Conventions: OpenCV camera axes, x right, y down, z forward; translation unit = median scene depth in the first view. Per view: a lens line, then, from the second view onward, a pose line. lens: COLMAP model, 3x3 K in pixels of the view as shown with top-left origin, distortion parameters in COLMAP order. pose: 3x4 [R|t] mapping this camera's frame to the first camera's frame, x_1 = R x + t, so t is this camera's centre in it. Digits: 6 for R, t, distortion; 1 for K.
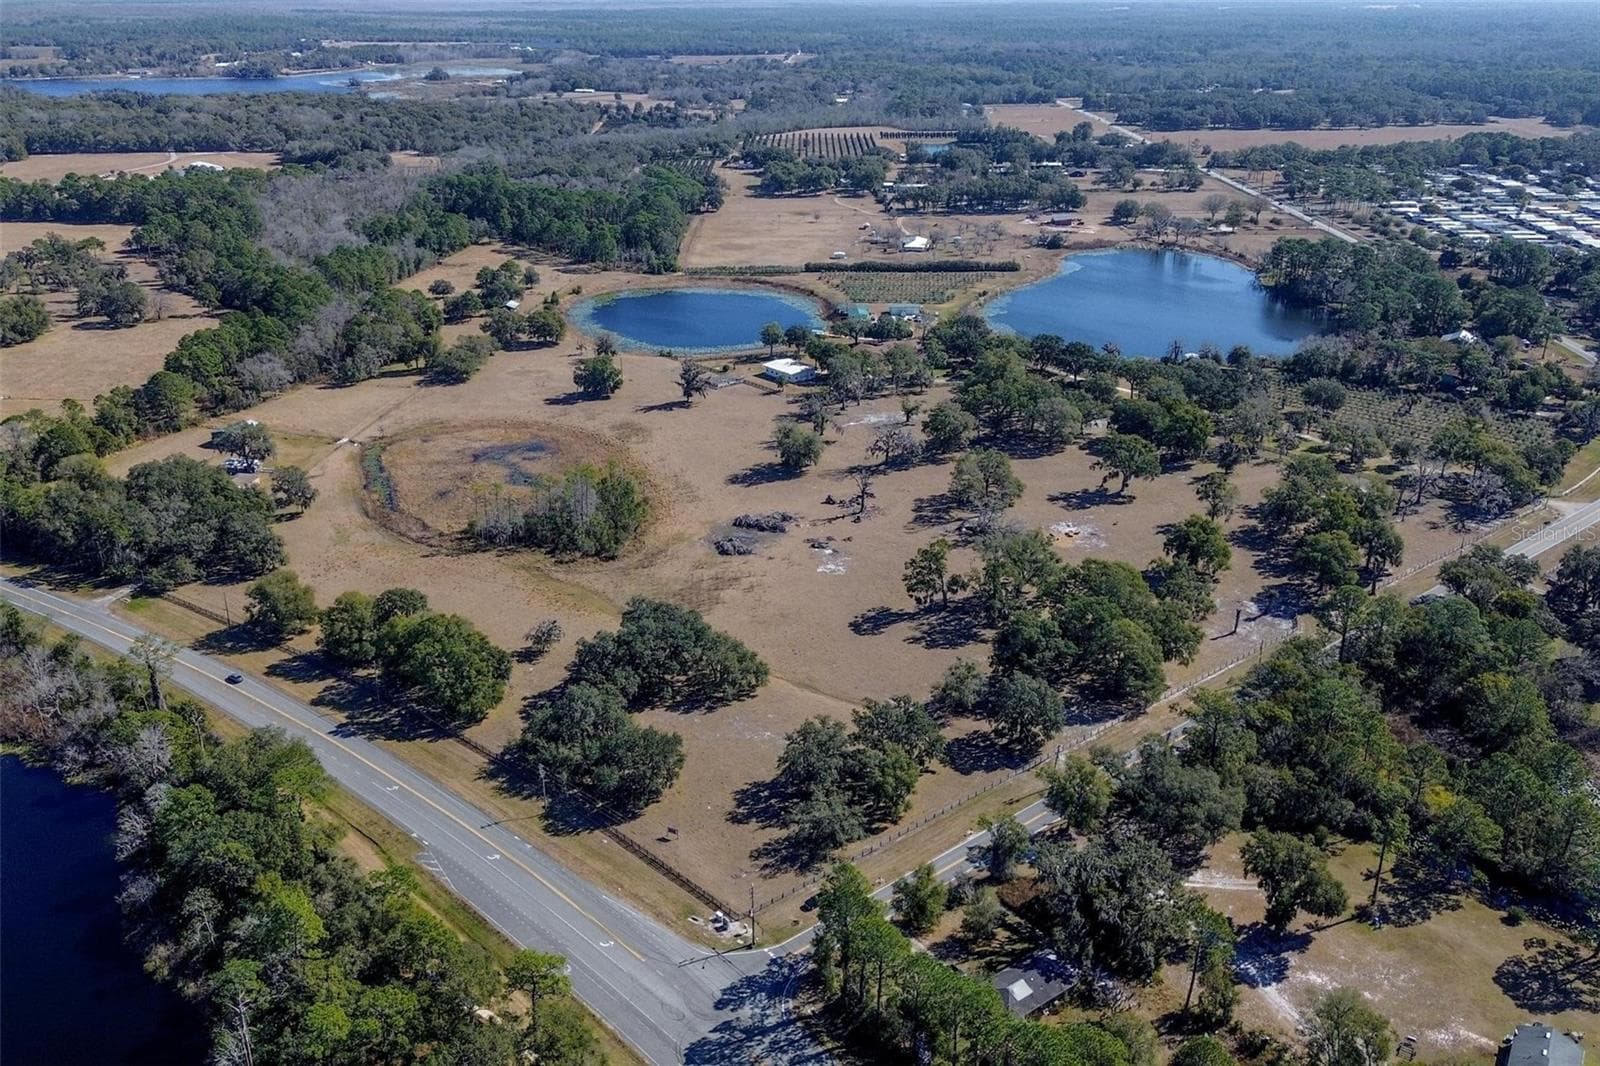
lens RADIAL K [[1332.0, 0, 796.5], [0, 1332.0, 528.9], [0, 0, 1]] dist [0.038241, -0.026737]
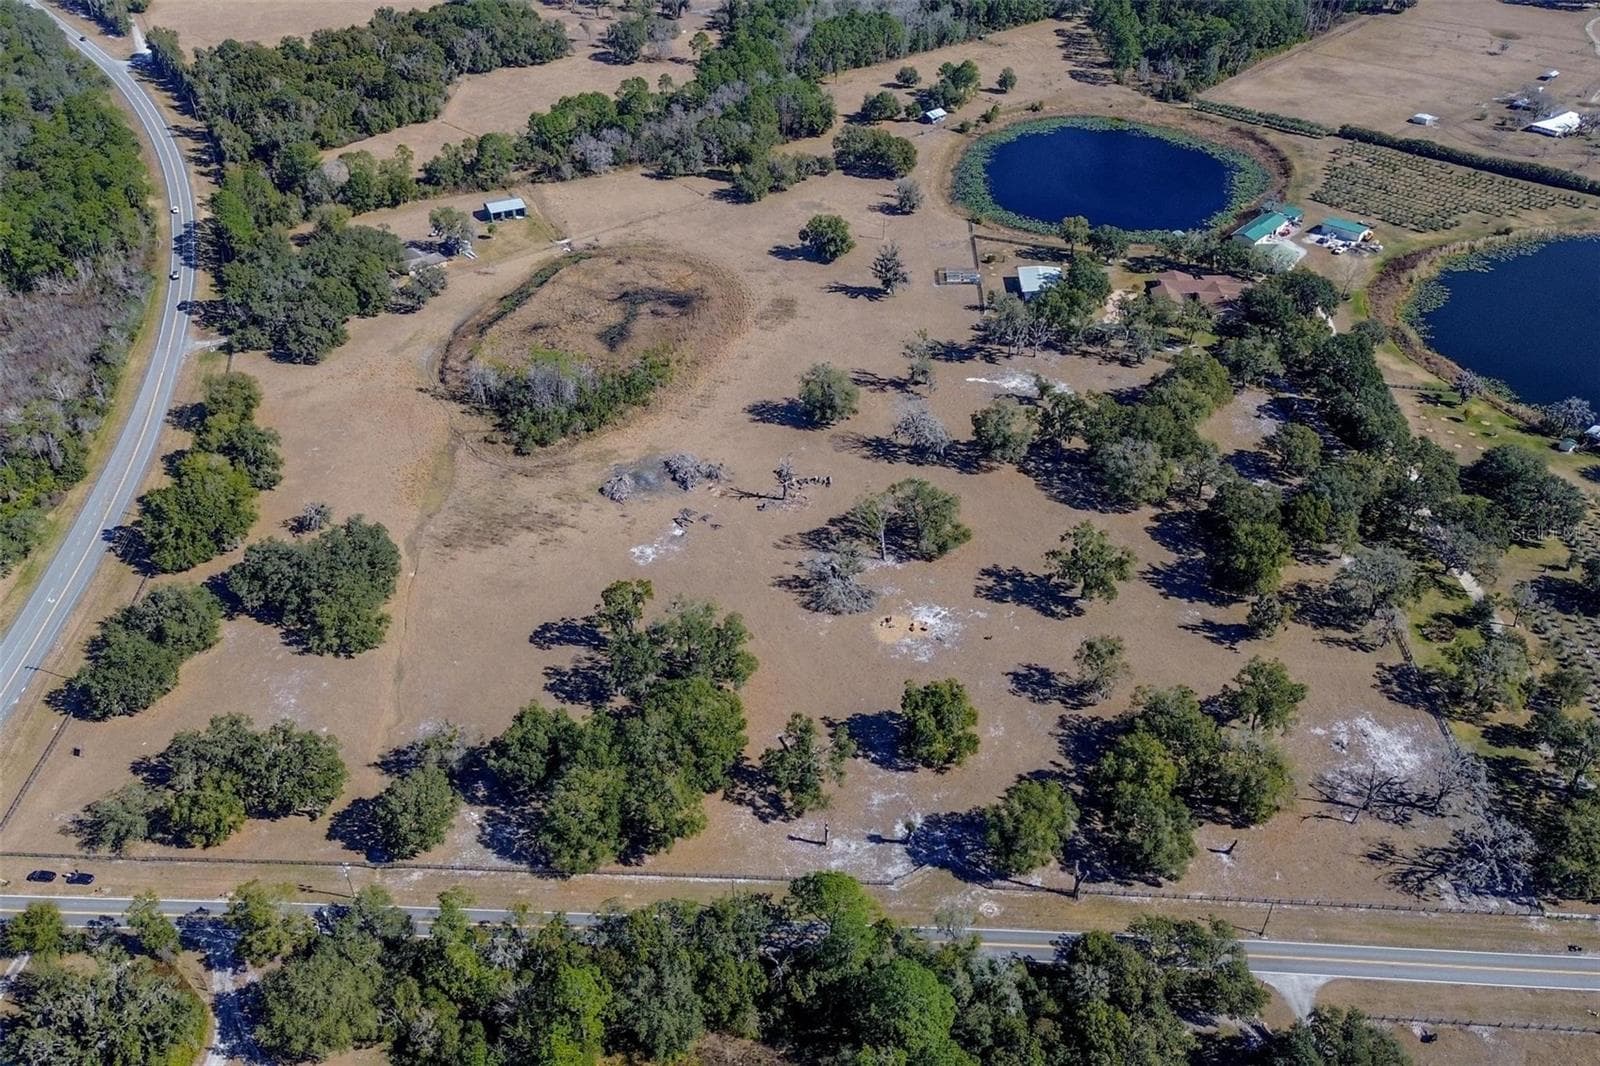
lens RADIAL K [[1332.0, 0, 813.3], [0, 1332.0, 536.7], [0, 0, 1]] dist [0.038241, -0.026737]
pose [[0.735633, 0.389198, -0.554409, 0.357232], [-0.249977, 0.916668, 0.311817, -0.171350], [0.629568, -0.090793, 0.771622, 0.216170]]
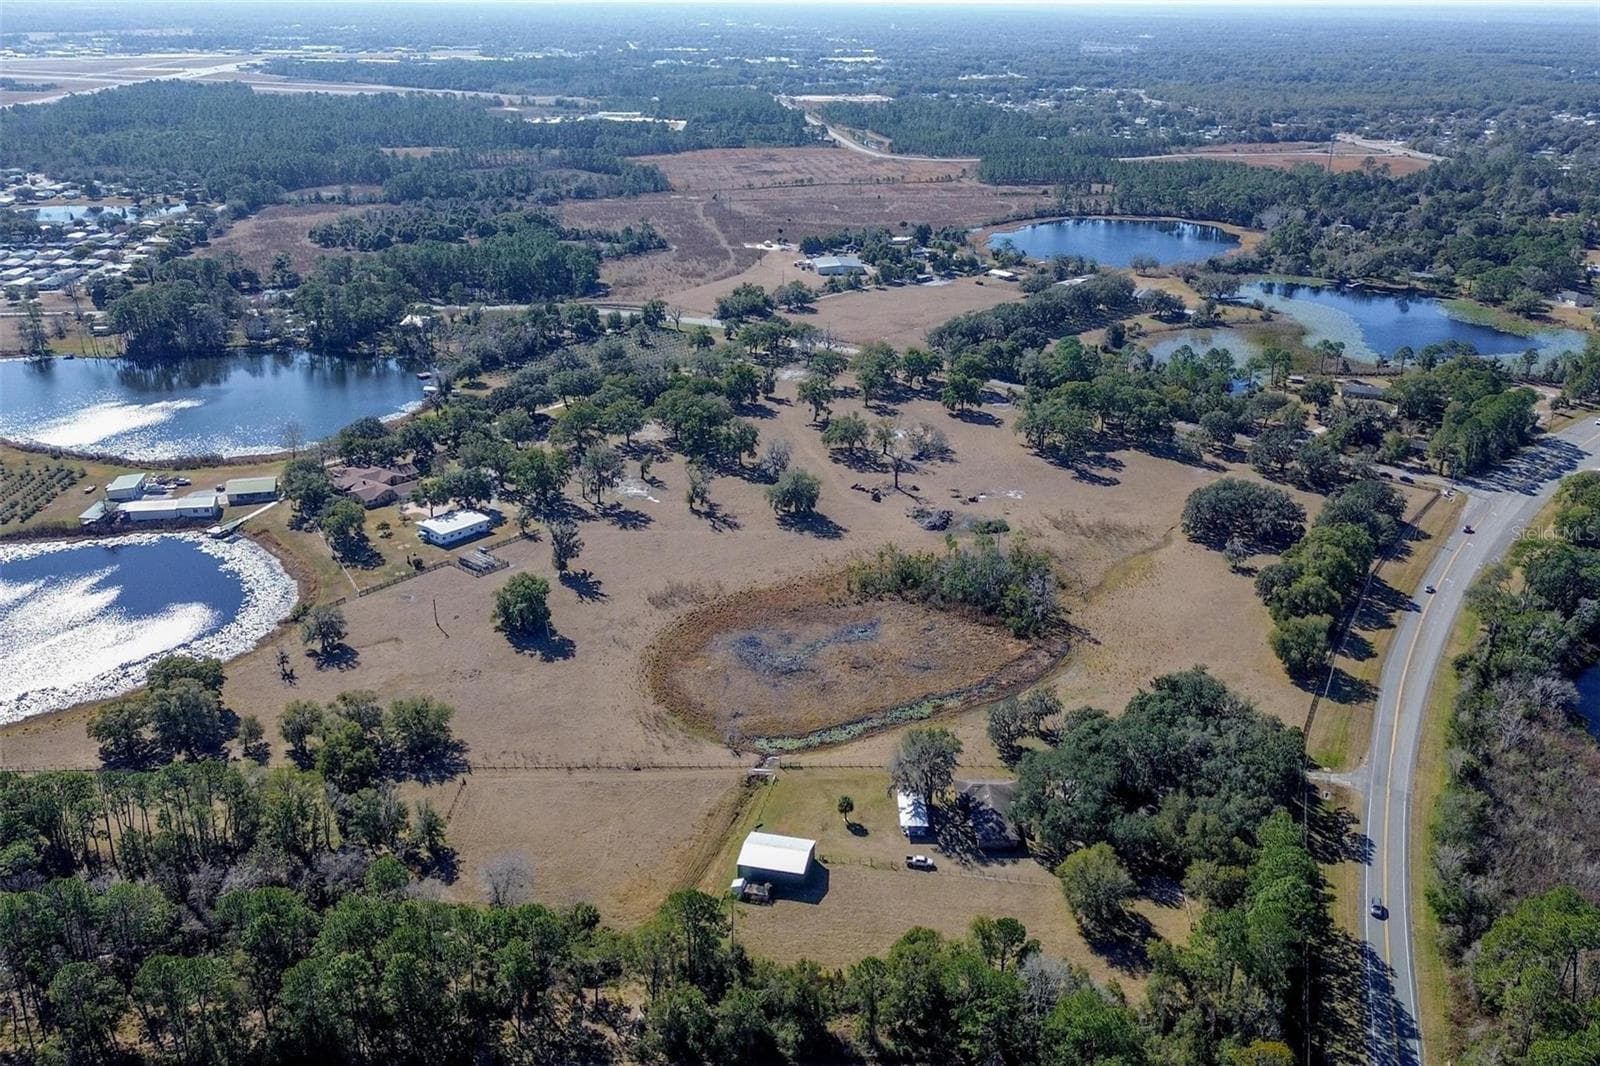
lens RADIAL K [[1332.0, 0, 807.4], [0, 1332.0, 532.9], [0, 0, 1]] dist [0.038241, -0.026737]
pose [[-0.143658, -0.375930, 0.915445, -0.660235], [0.361901, 0.841011, 0.402155, -0.309429], [-0.921081, 0.389073, 0.015232, 0.686743]]
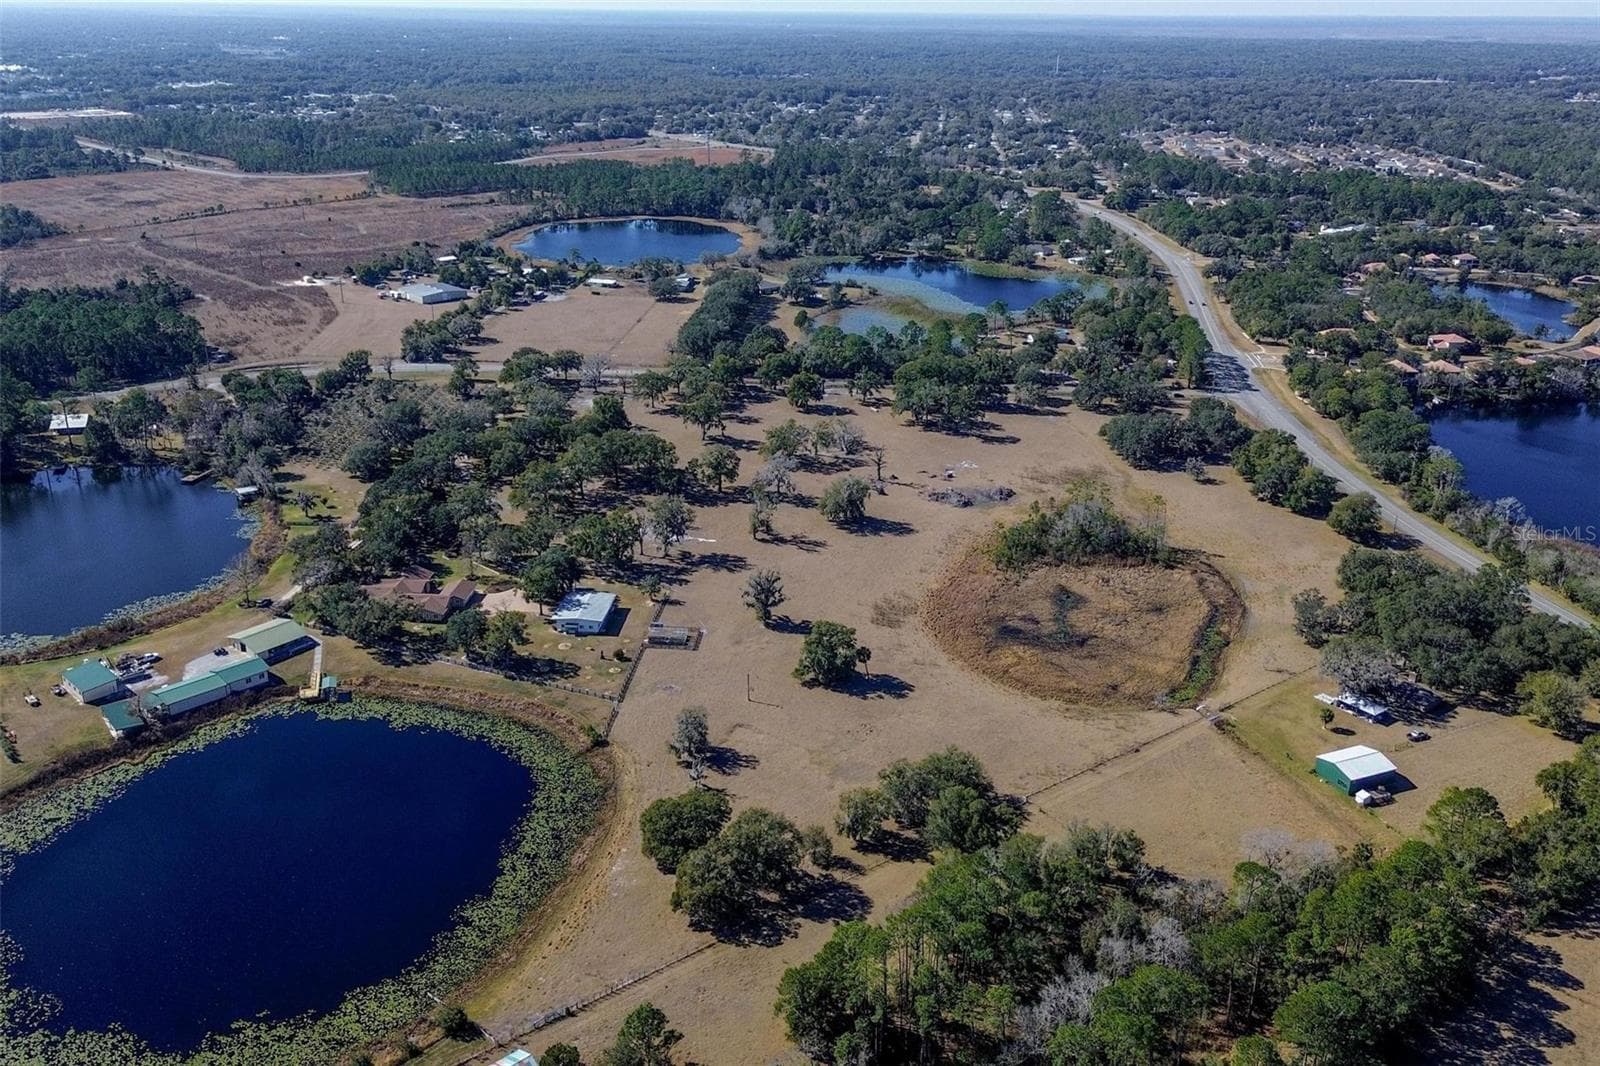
lens RADIAL K [[1332.0, 0, 803.4], [0, 1332.0, 533.7], [0, 0, 1]] dist [0.038241, -0.026737]
pose [[-0.699256, -0.275368, 0.659708, -0.467743], [0.253729, 0.767150, 0.589154, -0.463331], [-0.668329, 0.579357, -0.466565, 1.059721]]
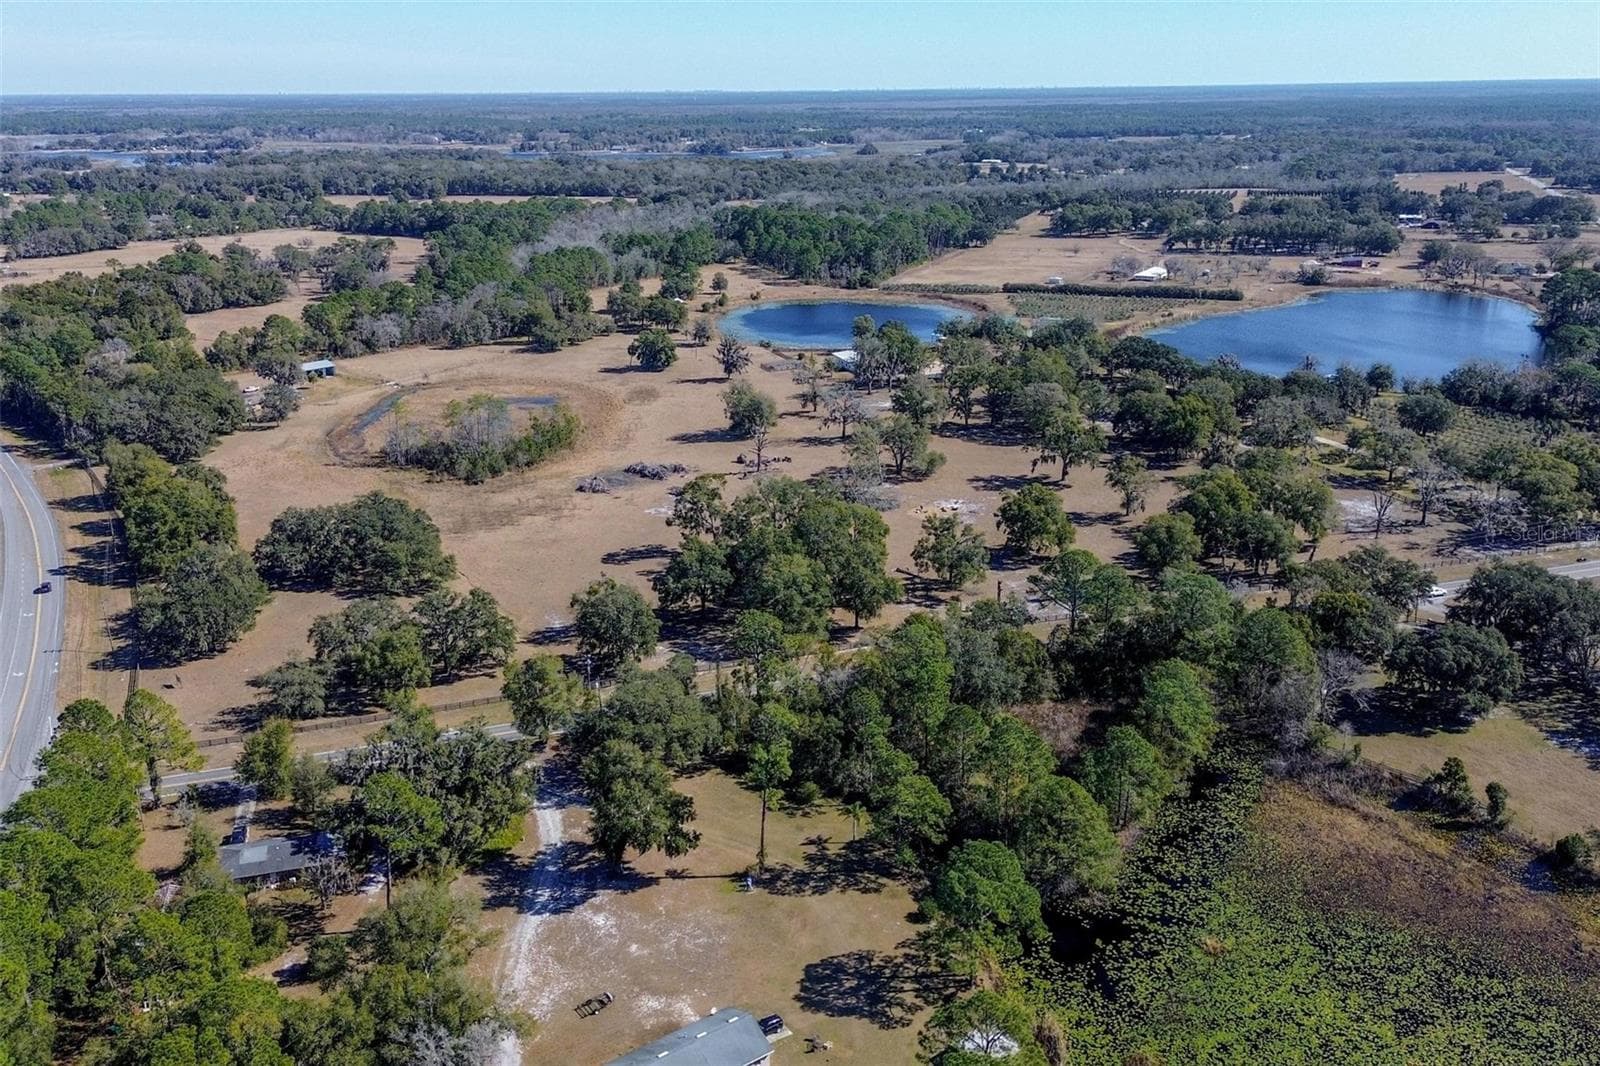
lens RADIAL K [[1332.0, 0, 804.4], [0, 1332.0, 539.6], [0, 0, 1]] dist [0.038241, -0.026737]
pose [[0.931320, 0.104081, -0.349013, 0.261030], [-0.126655, 0.991039, -0.042430, 0.044543], [0.341469, 0.083720, 0.936157, 0.096006]]
